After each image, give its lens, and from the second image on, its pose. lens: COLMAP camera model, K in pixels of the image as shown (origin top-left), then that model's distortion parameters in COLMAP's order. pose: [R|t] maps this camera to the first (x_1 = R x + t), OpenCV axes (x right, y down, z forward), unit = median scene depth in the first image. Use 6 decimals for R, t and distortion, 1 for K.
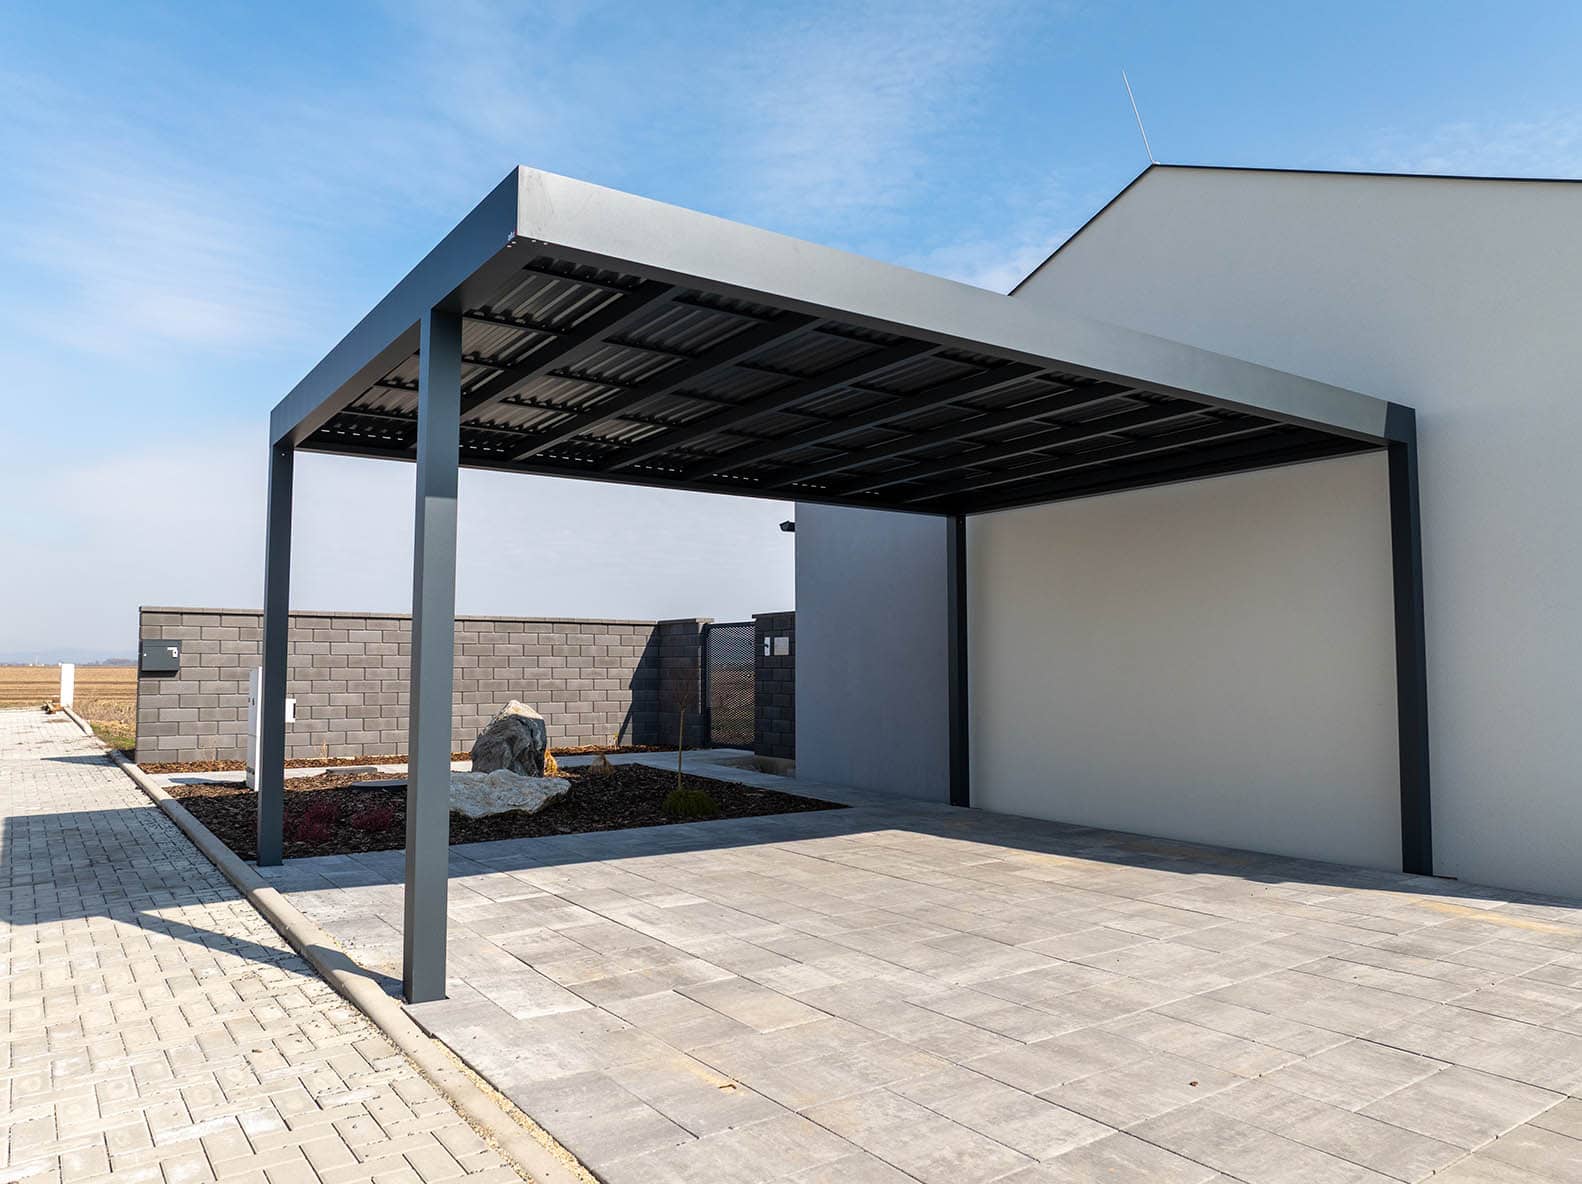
lens RADIAL K [[1123.1, 0, 792.5], [0, 1123.1, 592.4], [0, 0, 1]] dist [-0.057459, 0.034003]
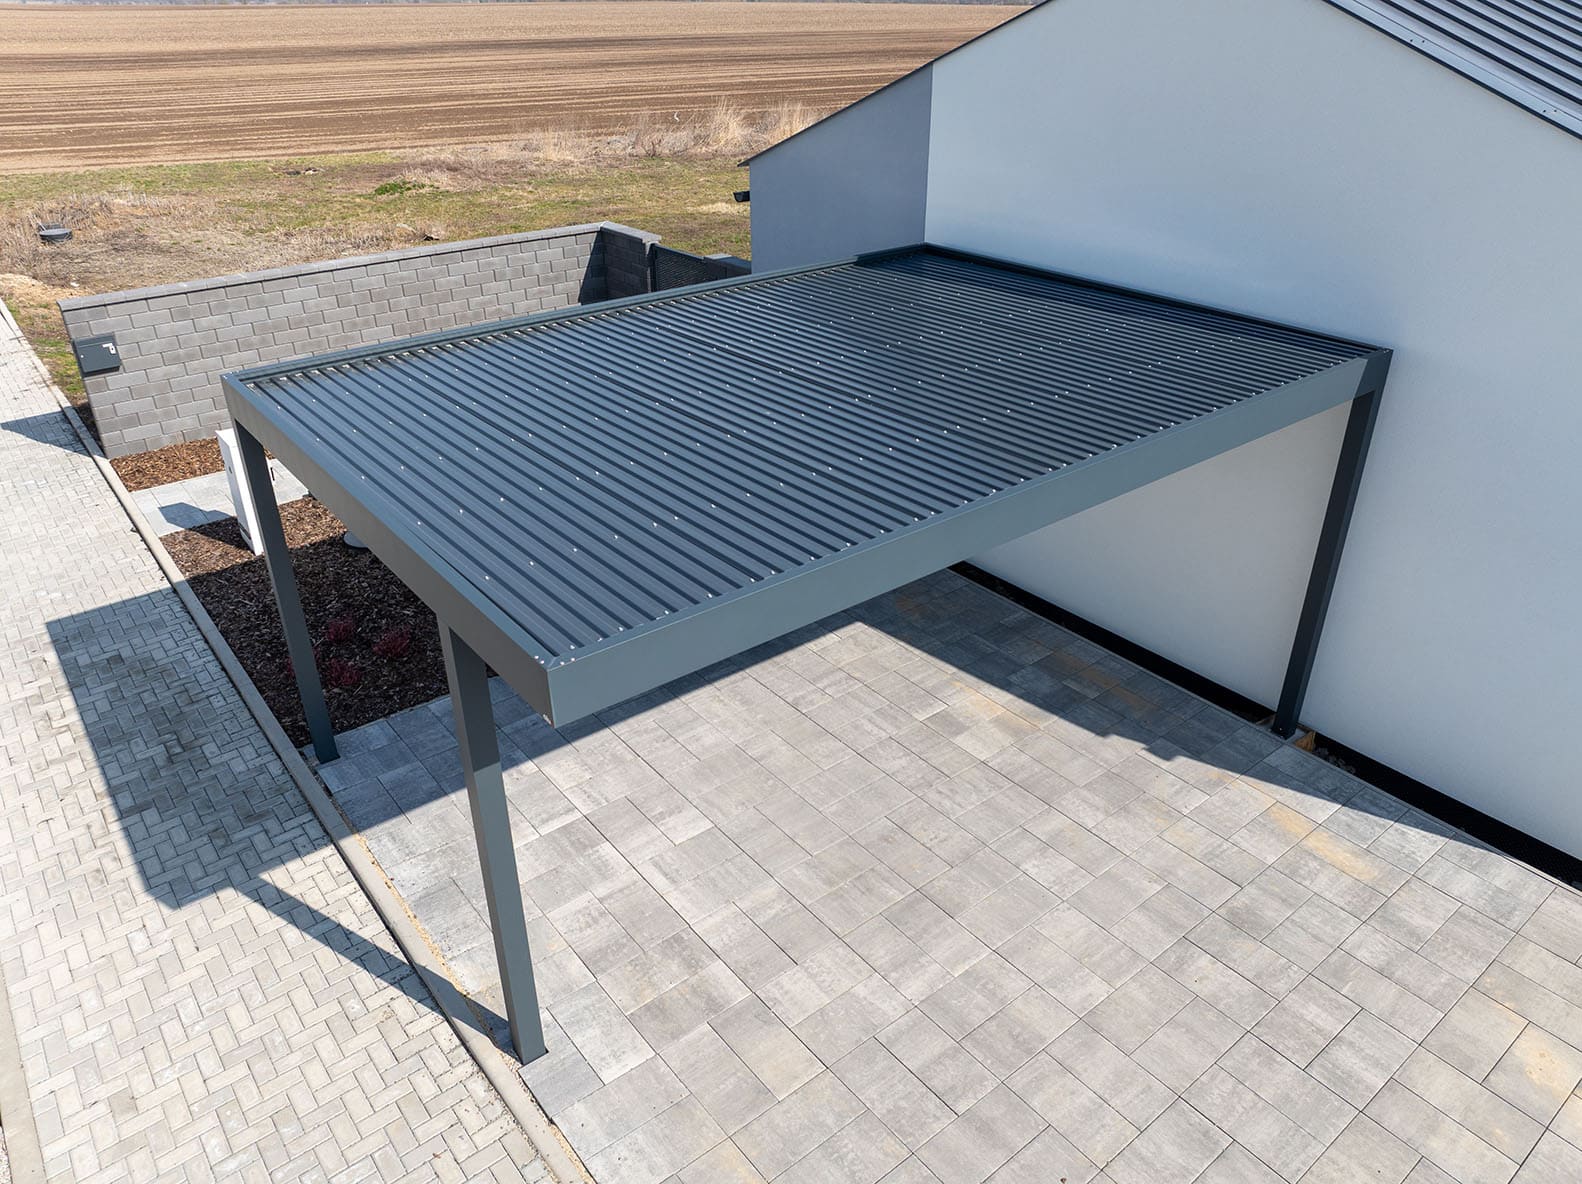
lens RADIAL K [[1123.1, 0, 792.5], [0, 1123.1, 588.9], [0, 0, 1]] dist [-0.057459, 0.034003]
pose [[0.998259, -0.029884, 0.050848, -0.051152], [-0.002107, 0.843508, 0.537112, -0.760681], [-0.058942, -0.536284, 0.841977, 0.108558]]
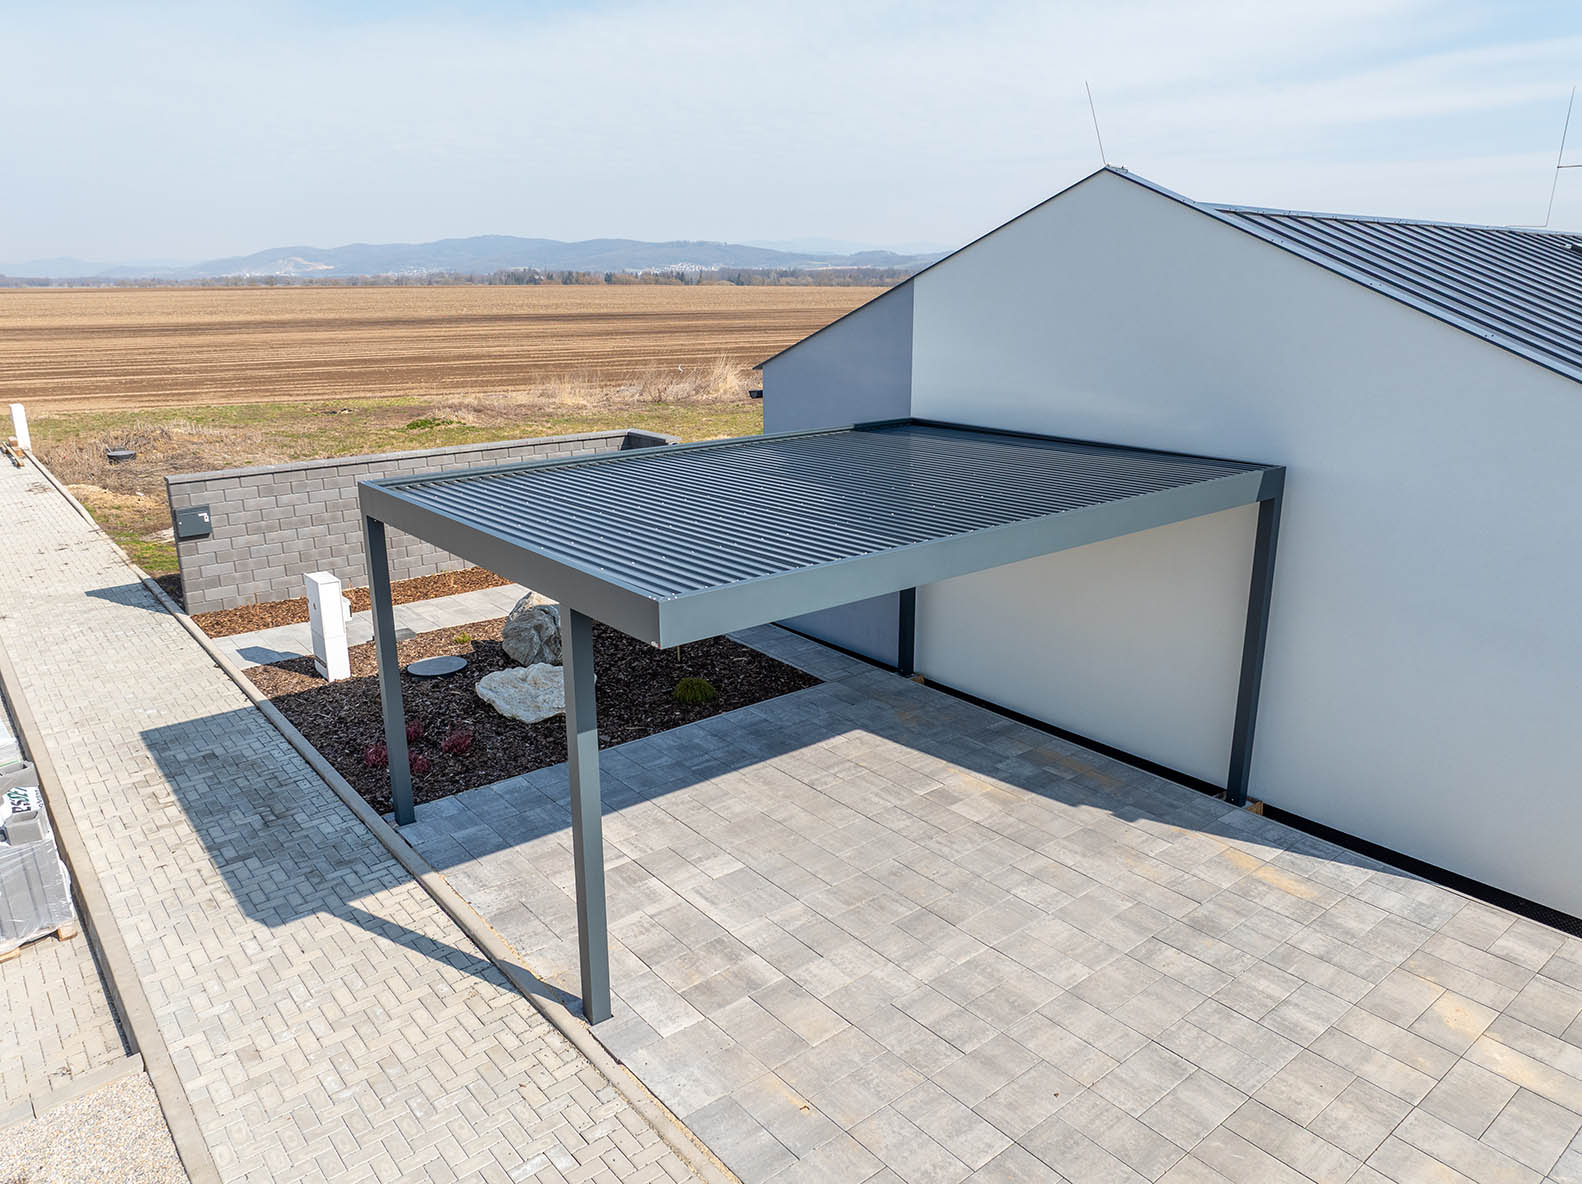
lens RADIAL K [[1123.1, 0, 794.3], [0, 1123.1, 592.1], [0, 0, 1]] dist [-0.057459, 0.034003]
pose [[0.997358, -0.021838, 0.069286, -0.127287], [-0.003008, 0.940514, 0.339742, -0.674181], [-0.072583, -0.339053, 0.937963, -0.291448]]
